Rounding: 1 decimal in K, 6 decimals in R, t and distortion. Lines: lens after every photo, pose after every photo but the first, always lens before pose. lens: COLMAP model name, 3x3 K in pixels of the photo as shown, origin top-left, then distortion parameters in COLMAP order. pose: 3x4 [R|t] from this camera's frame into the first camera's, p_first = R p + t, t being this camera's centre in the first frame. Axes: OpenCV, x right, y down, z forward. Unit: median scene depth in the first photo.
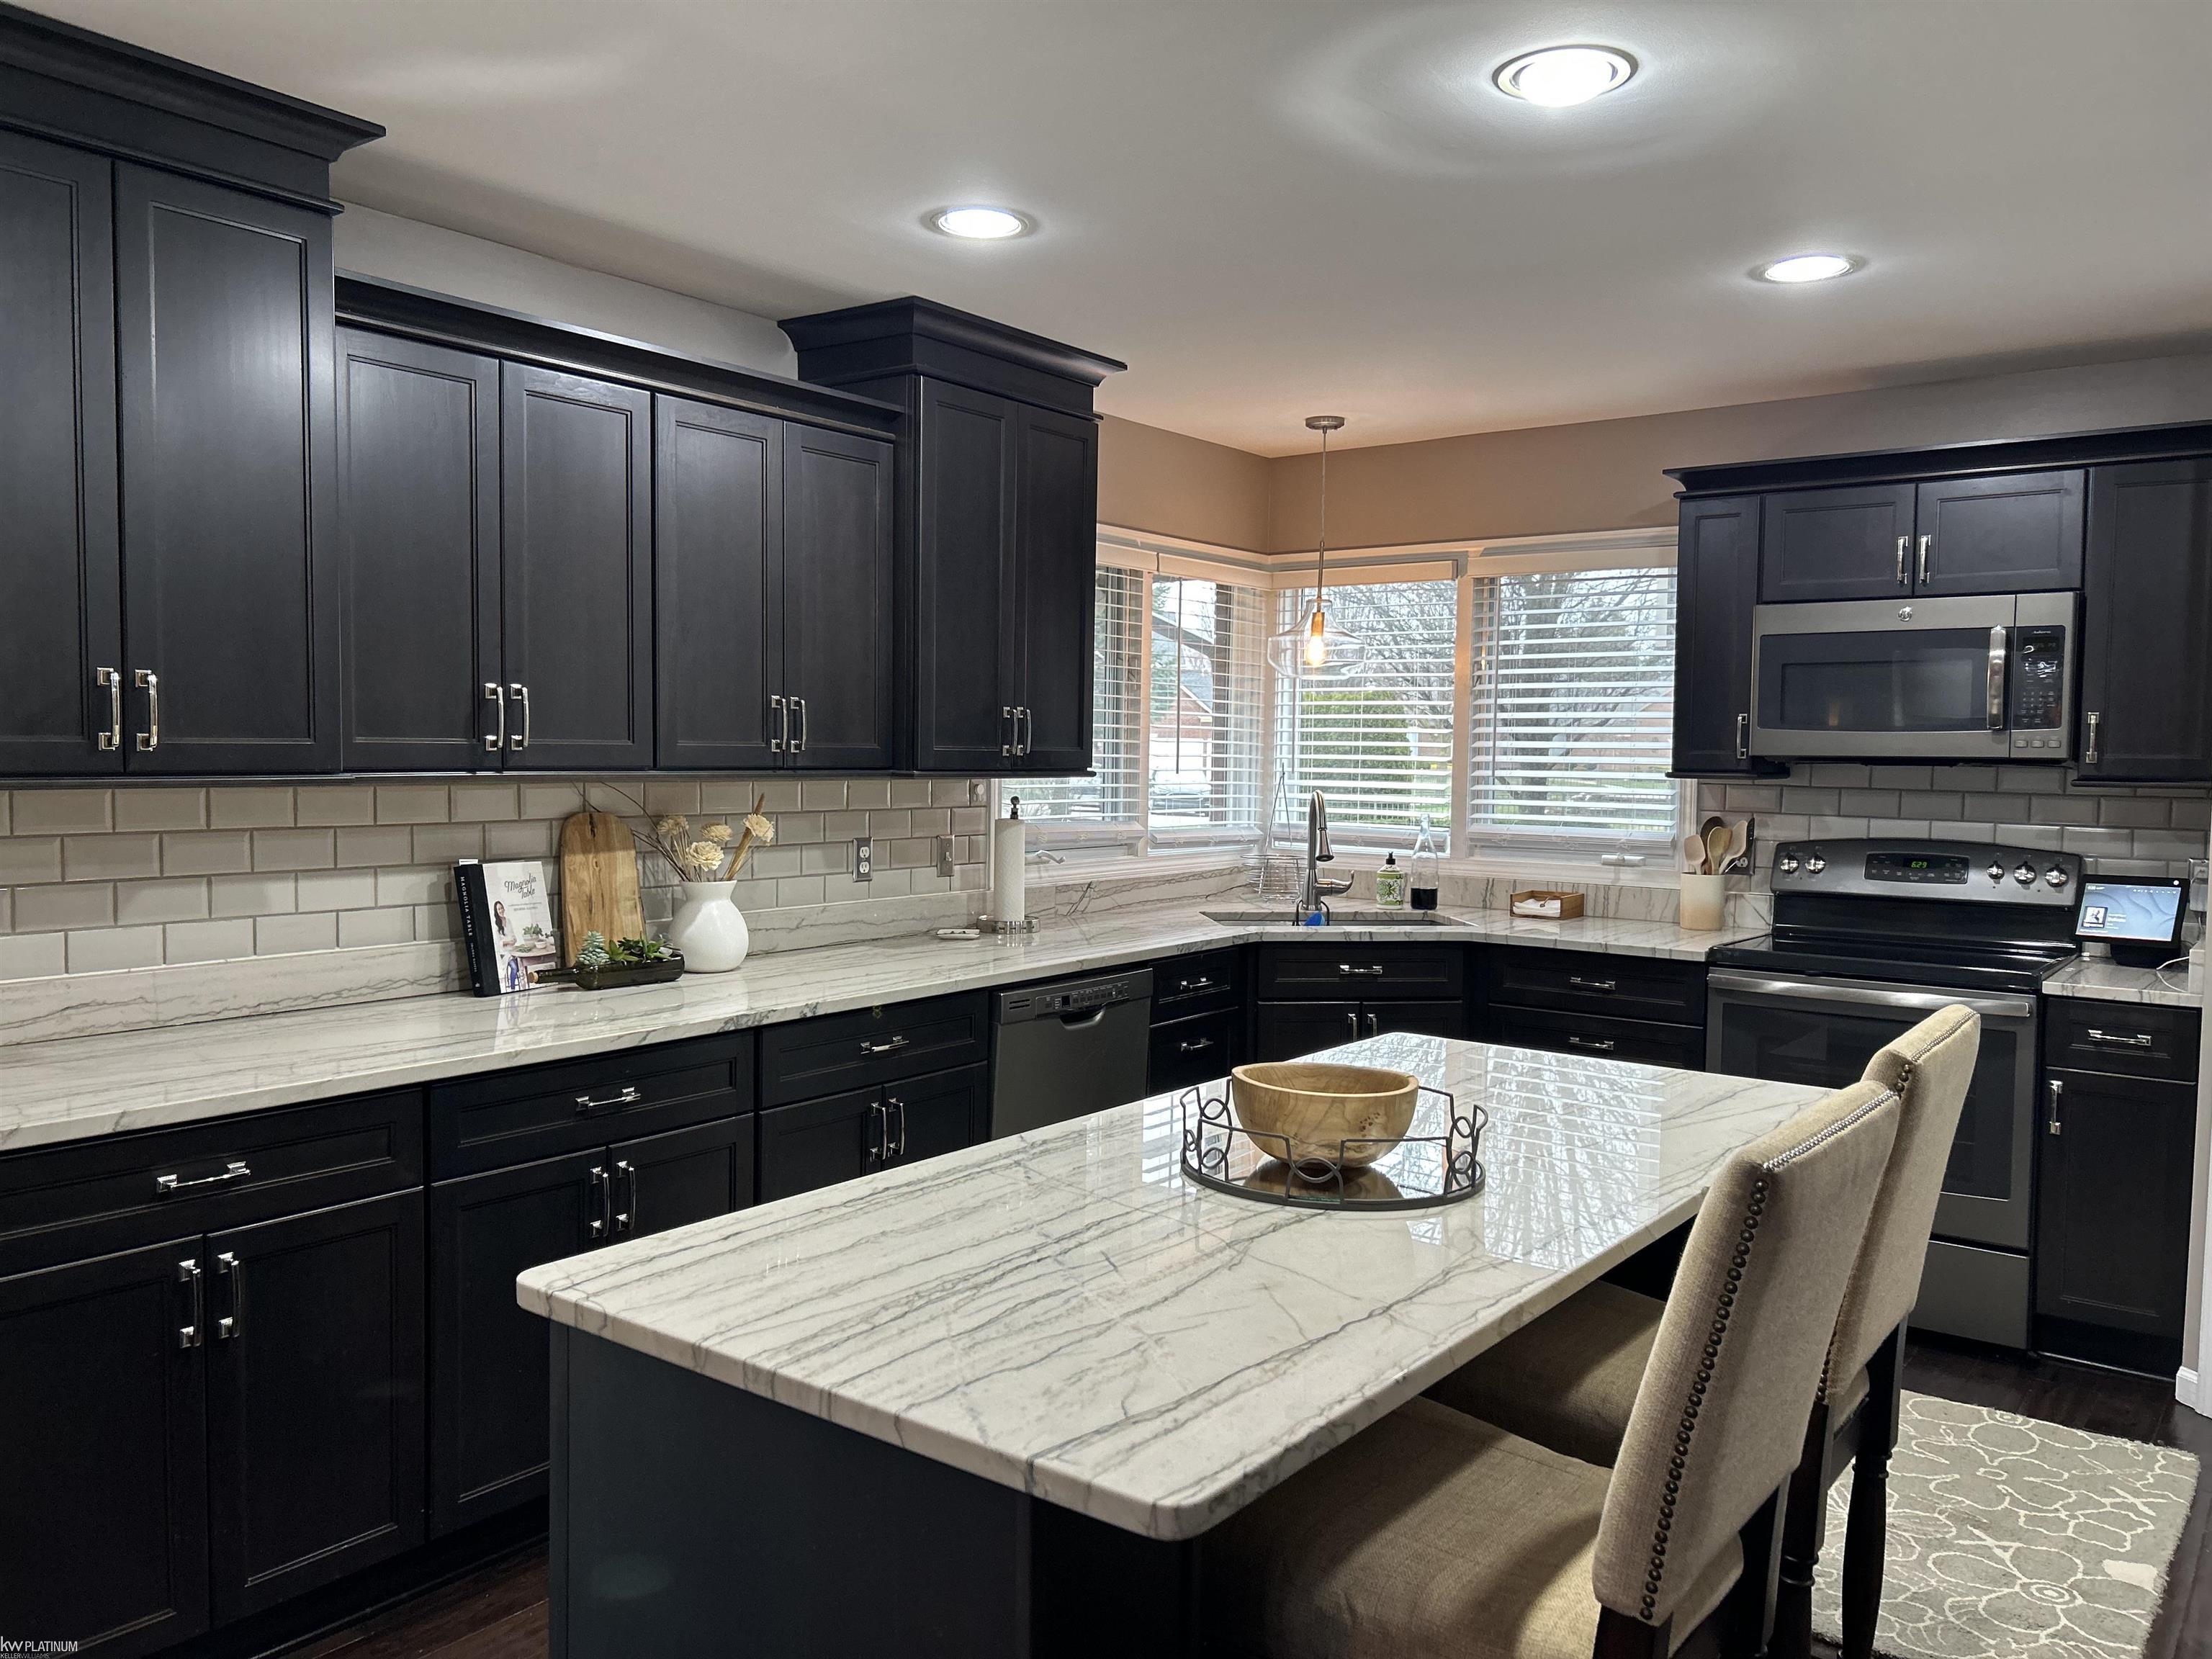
lens RADIAL K [[1659.0, 0, 1089.0], [0, 1659.0, 832.6], [0, 0, 1]] dist [0.037556, -0.001773]
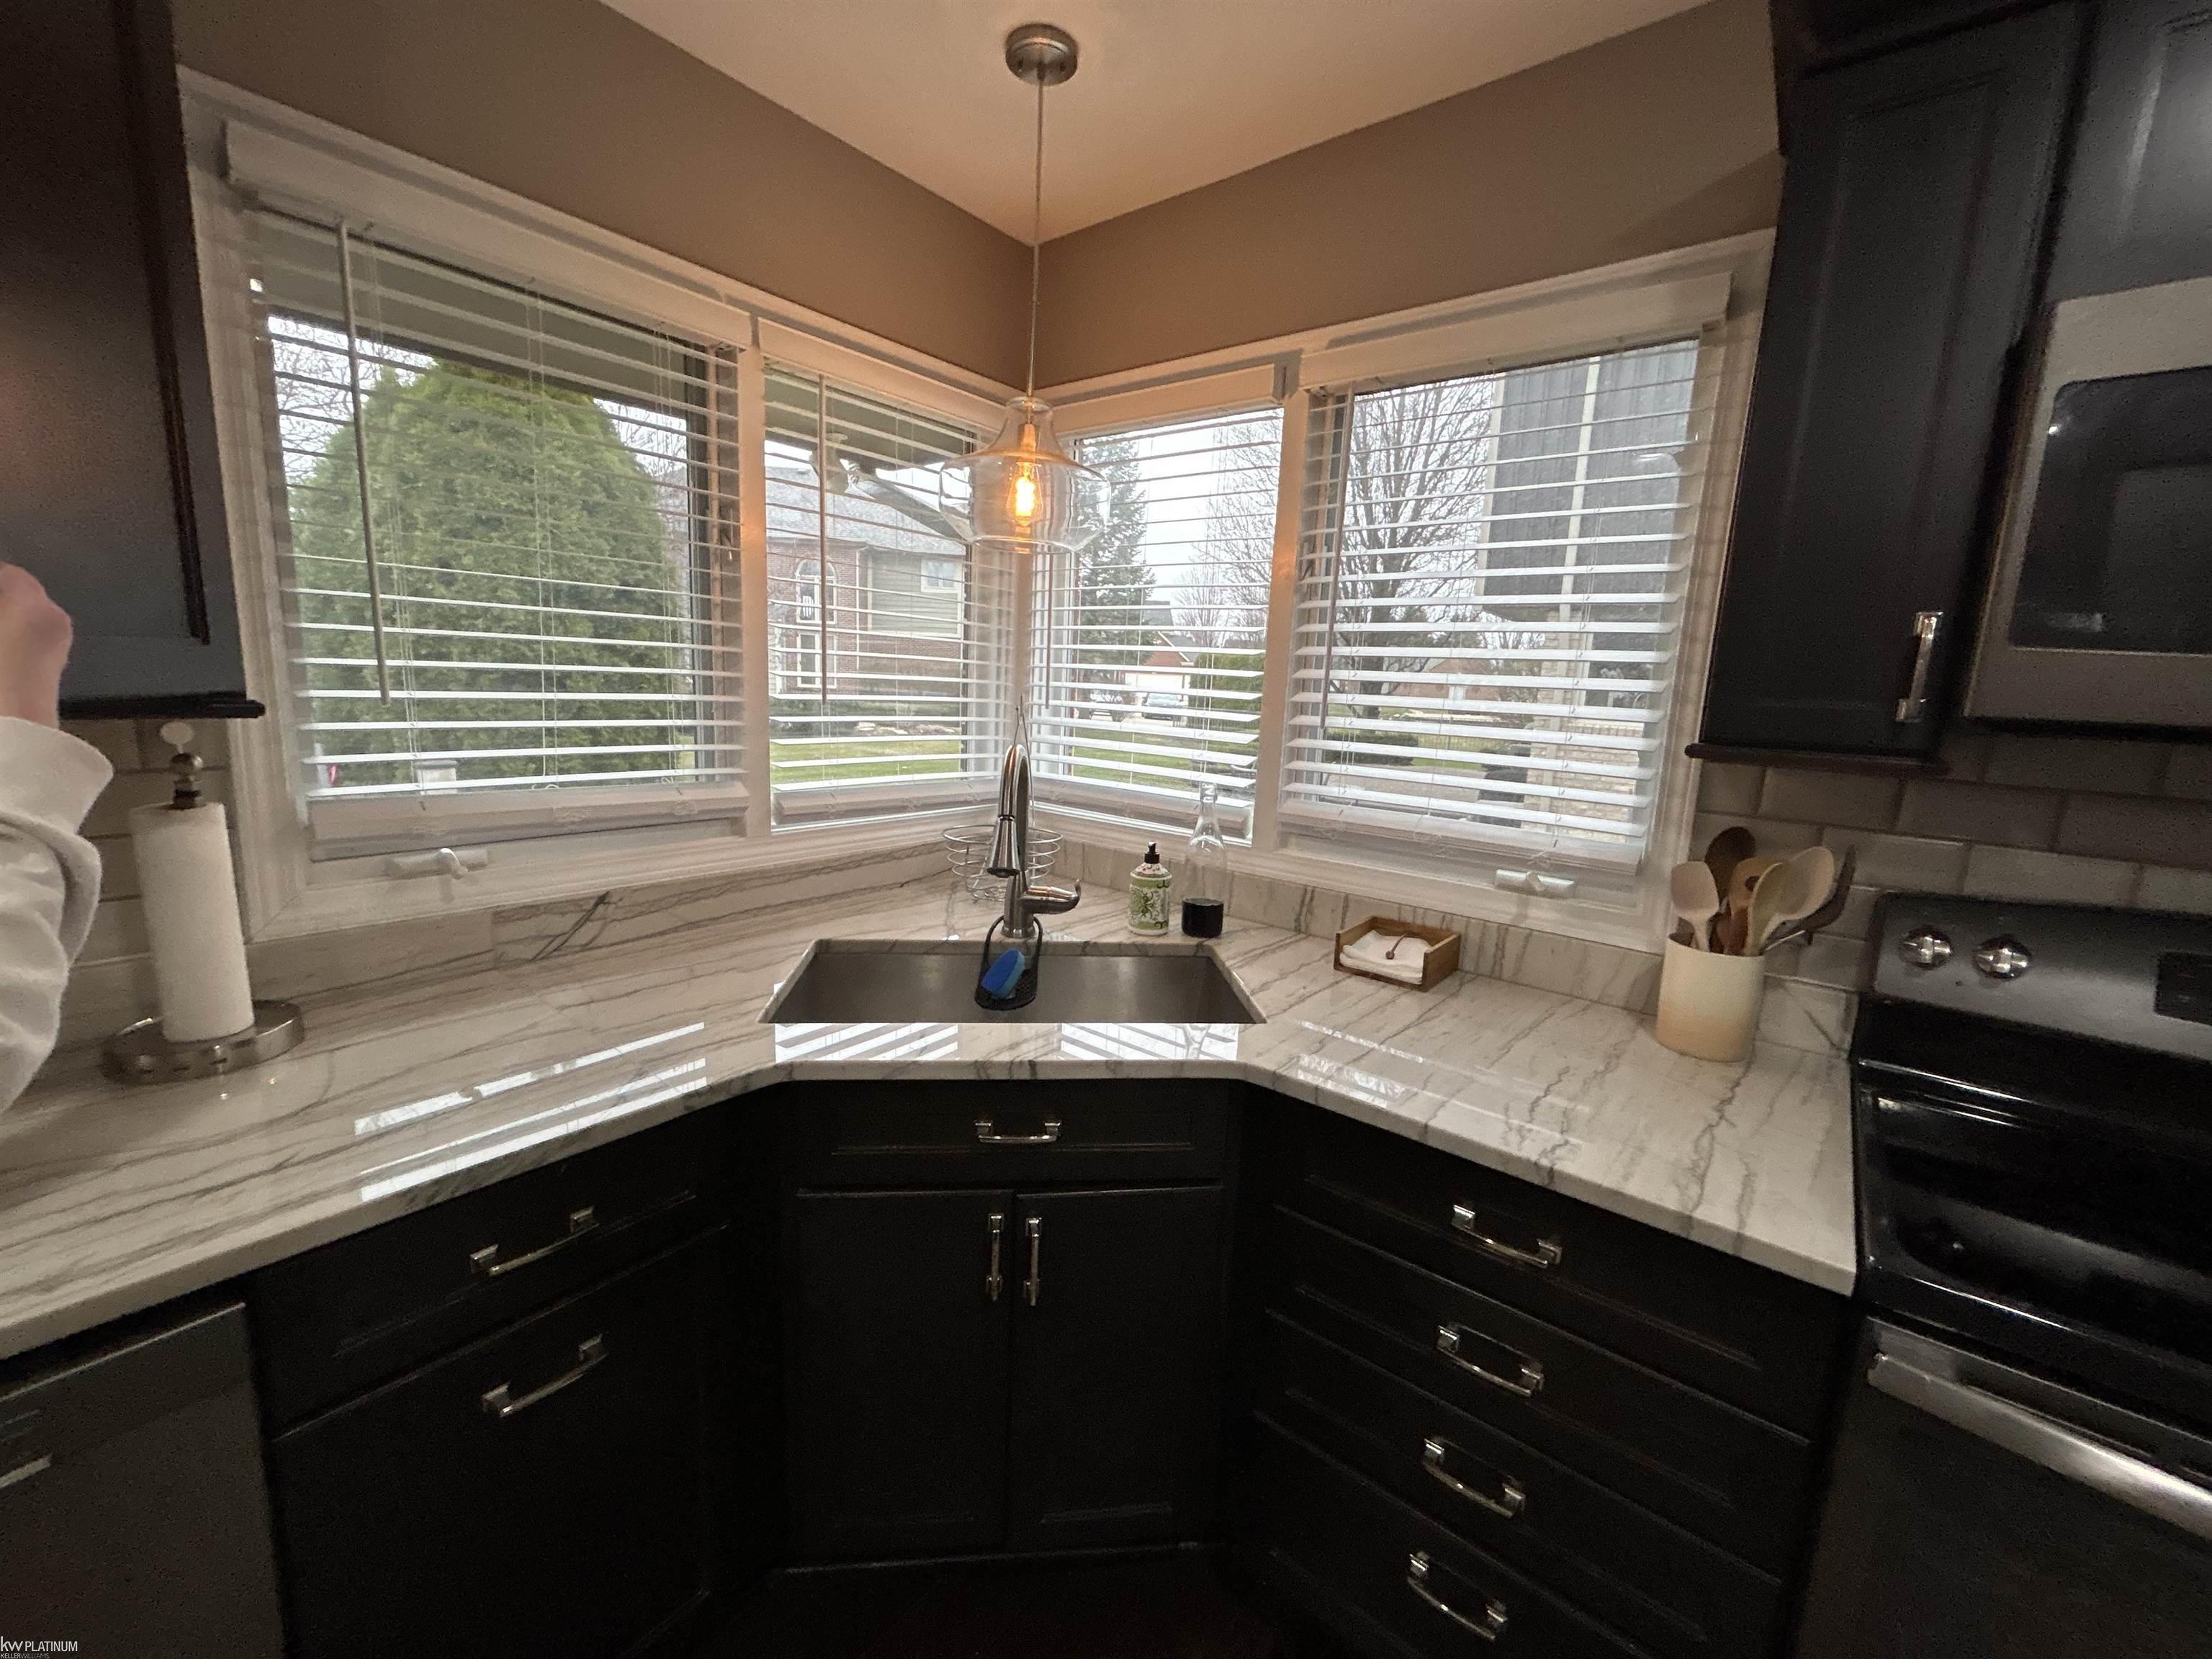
lens RADIAL K [[883.2, 0, 1106.6], [0, 883.2, 826.4], [0, 0, 1]] dist [-0.006135, 0.001482]
pose [[0.999195, 0.035059, -0.019481, 0.181181], [-0.032631, 0.993015, 0.113387, -0.033683], [0.023321, -0.112660, 0.993360, 0.709961]]
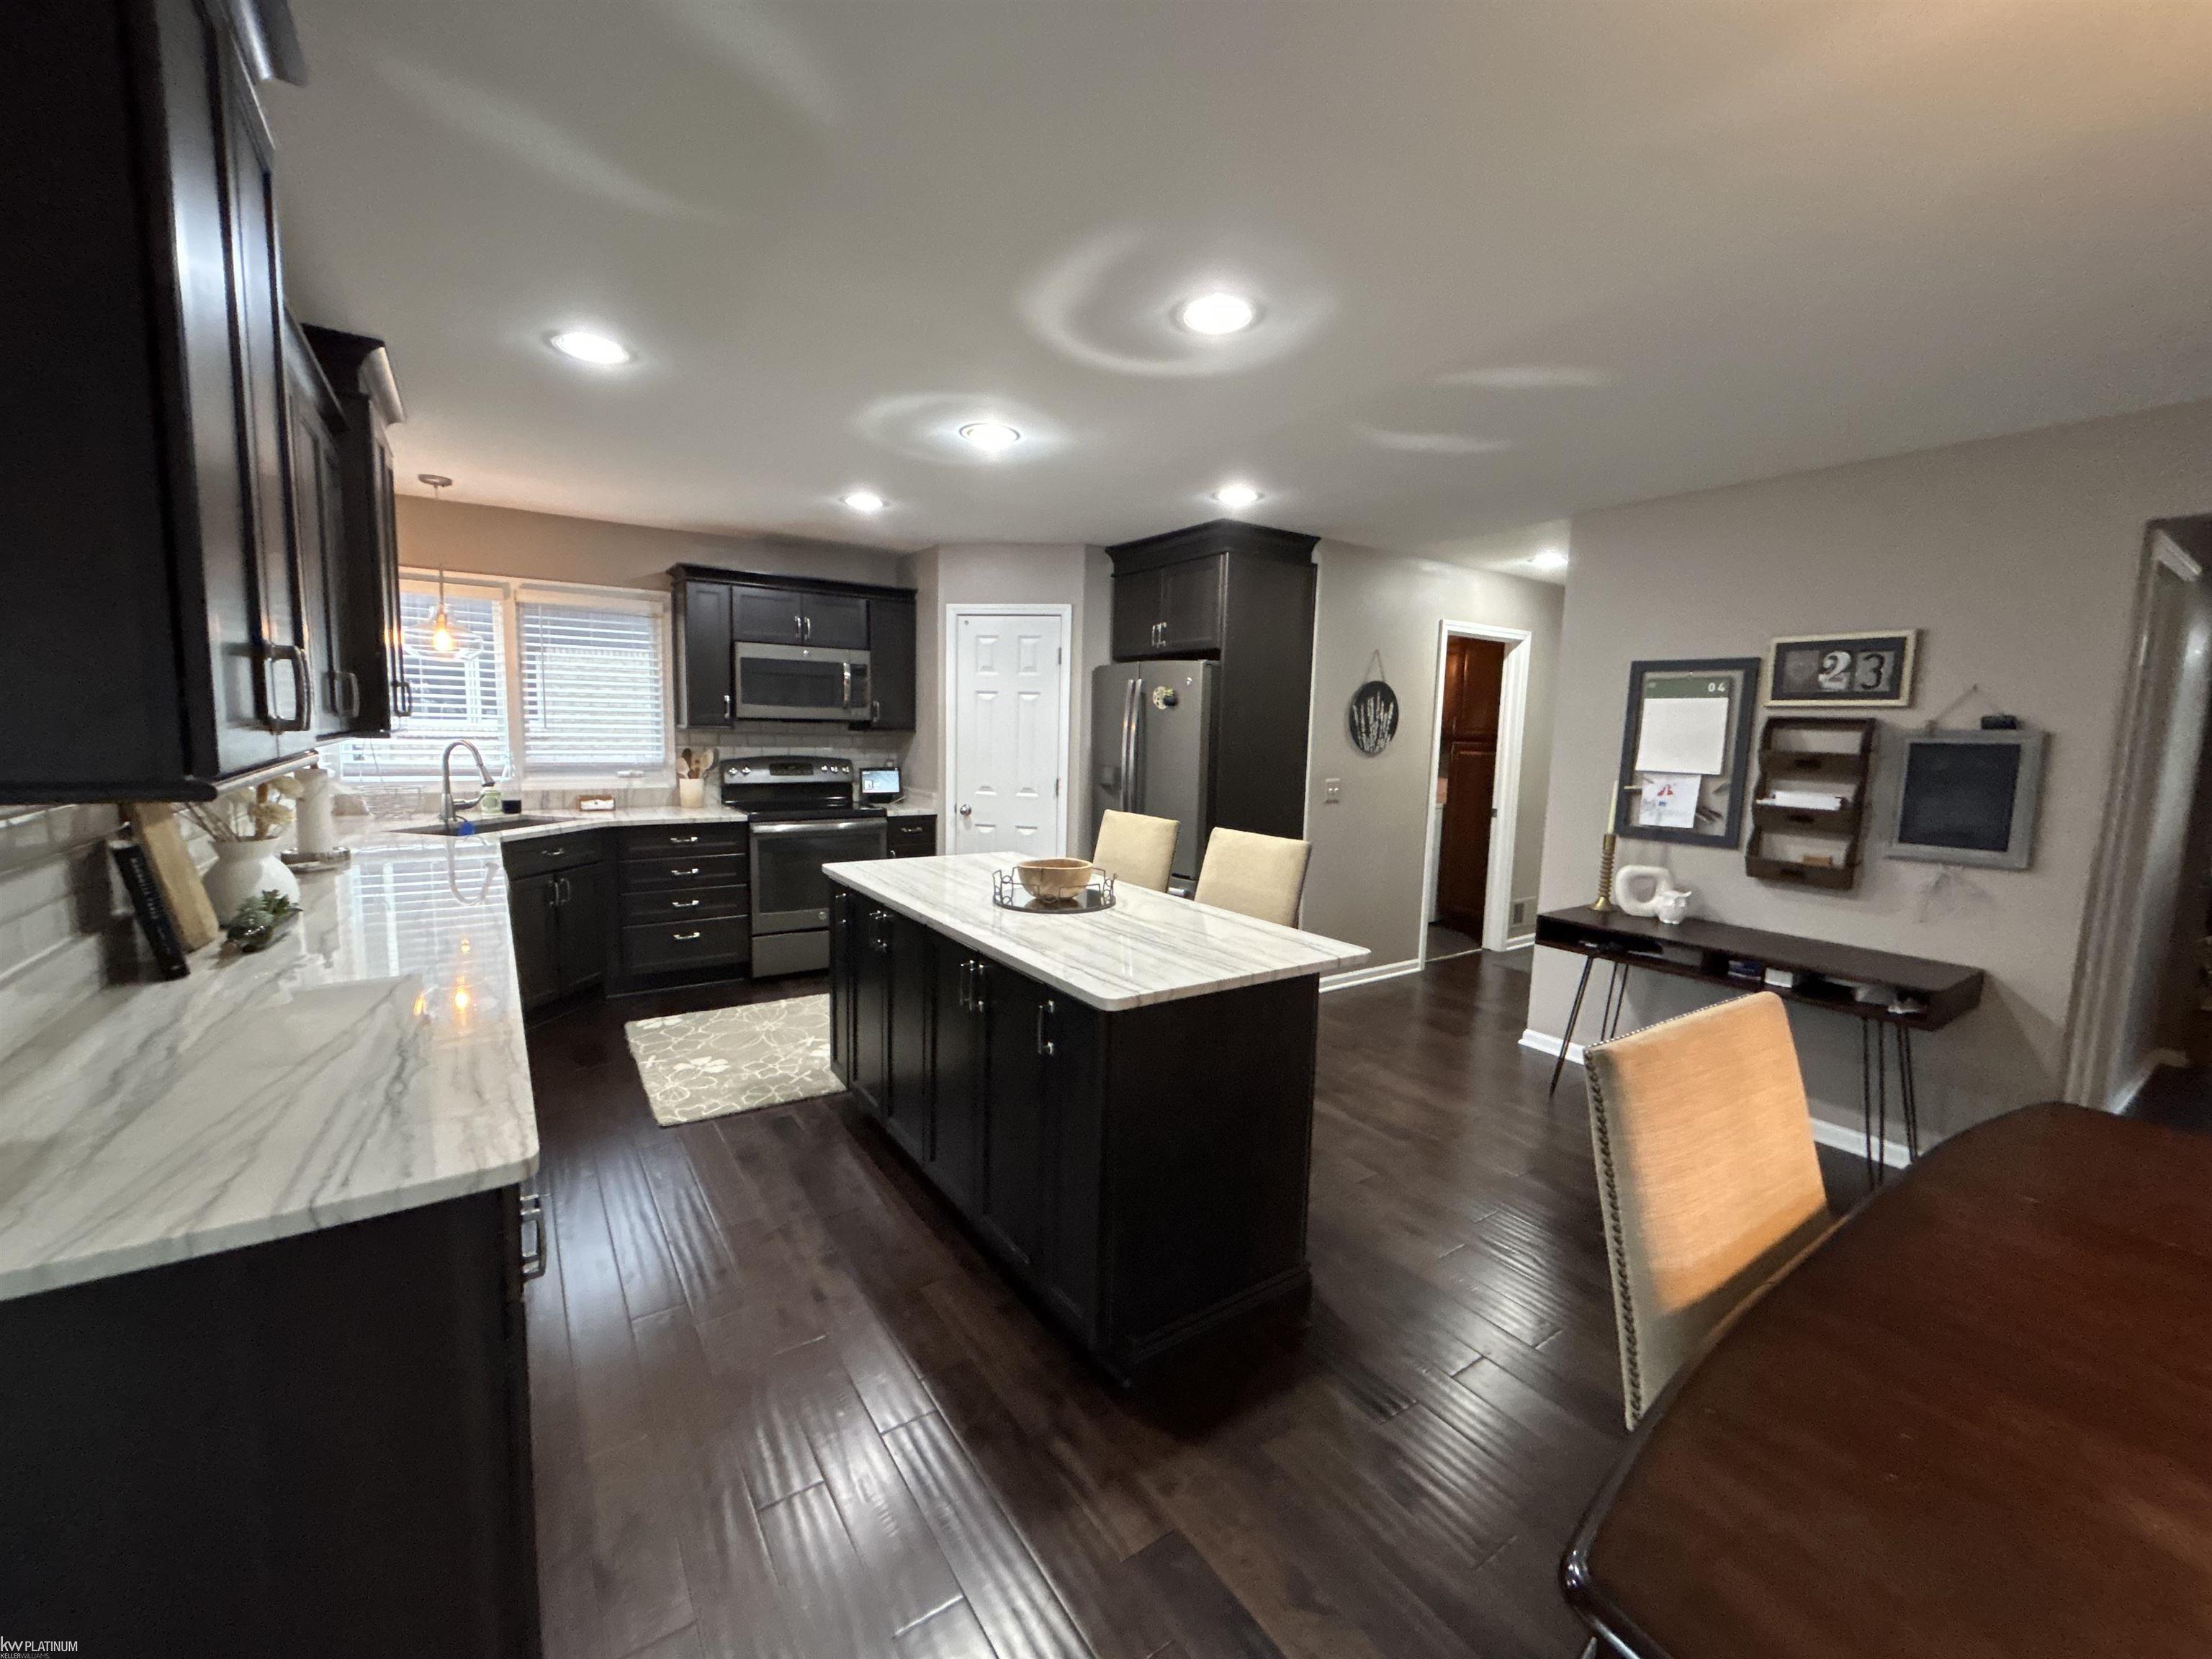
lens RADIAL K [[883.2, 0, 1093.6], [0, 883.2, 826.8], [0, 0, 1]] dist [-0.006135, 0.001482]
pose [[0.309748, -0.113584, 0.944010, -0.440196], [0.029416, 0.993509, 0.109888, -0.017374], [-0.950363, -0.006268, 0.311079, 0.233263]]
